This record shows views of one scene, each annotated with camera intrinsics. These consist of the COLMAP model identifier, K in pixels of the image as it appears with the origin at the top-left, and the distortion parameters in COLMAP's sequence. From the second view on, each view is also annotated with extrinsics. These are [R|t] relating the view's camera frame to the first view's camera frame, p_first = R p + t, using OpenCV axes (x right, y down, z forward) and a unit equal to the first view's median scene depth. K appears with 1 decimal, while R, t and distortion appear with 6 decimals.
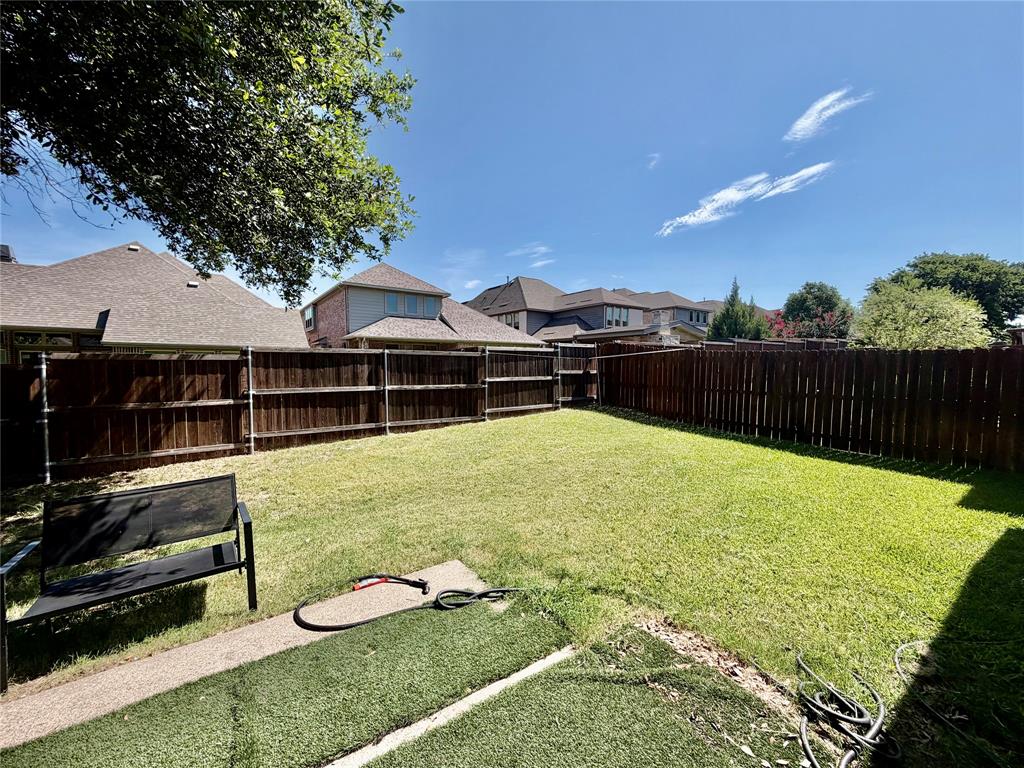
lens RADIAL K [[407.1, 0, 509.1], [0, 407.1, 387.7], [0, 0, 1]] dist [-0.003484, 0.001096]
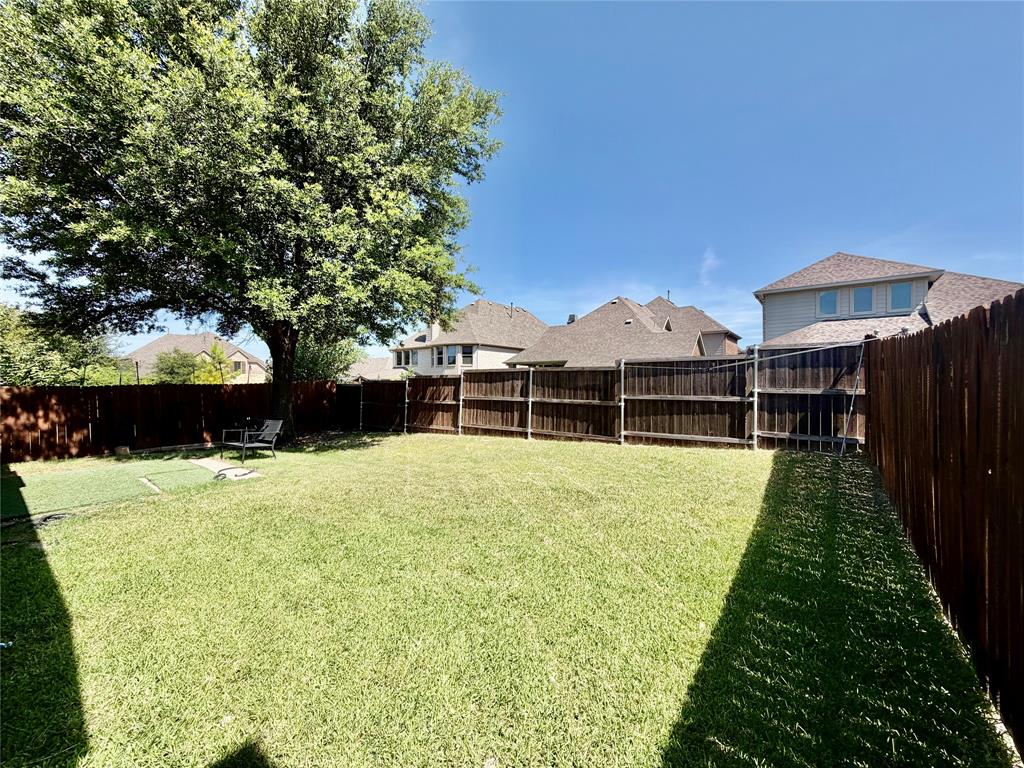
lens RADIAL K [[407.1, 0, 516.8], [0, 407.1, 382.1], [0, 0, 1]] dist [-0.003484, 0.001096]
pose [[0.301882, -0.003710, -0.953338, 1.198526], [-0.053488, 0.998351, -0.020823, -0.033771], [0.951844, 0.057278, 0.301185, 0.869050]]
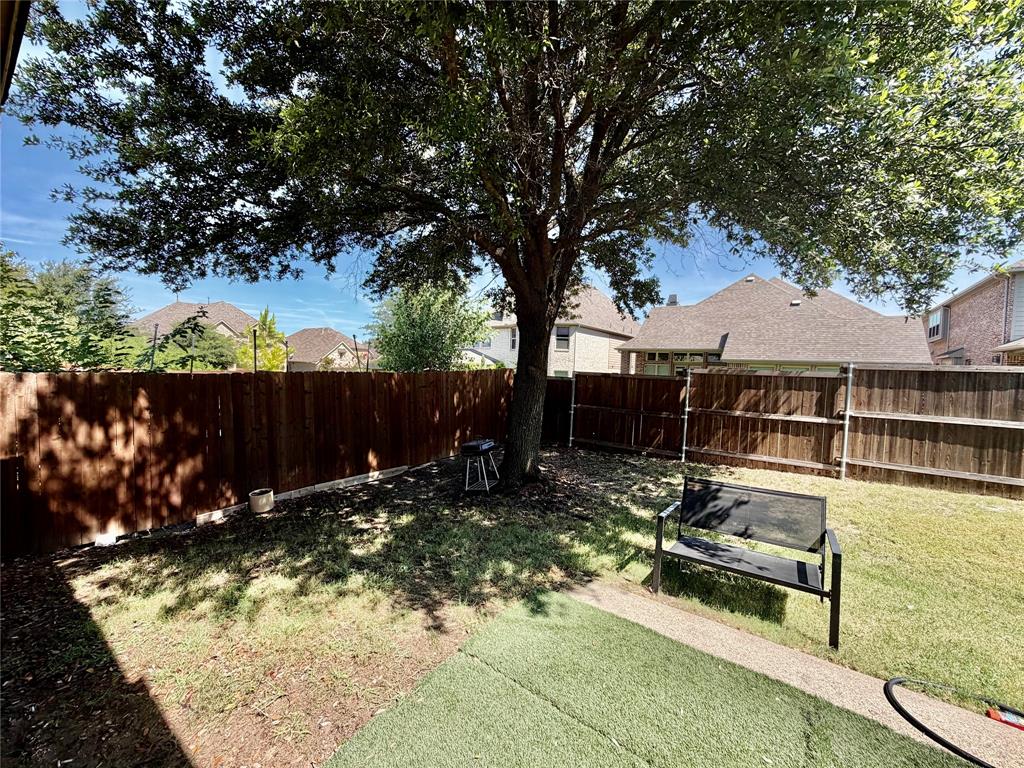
lens RADIAL K [[407.1, 0, 511.4], [0, 407.1, 386.0], [0, 0, 1]] dist [-0.003484, 0.001096]
pose [[0.311269, 0.051058, -0.948949, -0.001402], [-0.088535, 0.995771, 0.024536, -0.006032], [0.946189, 0.076378, 0.314473, -0.020225]]
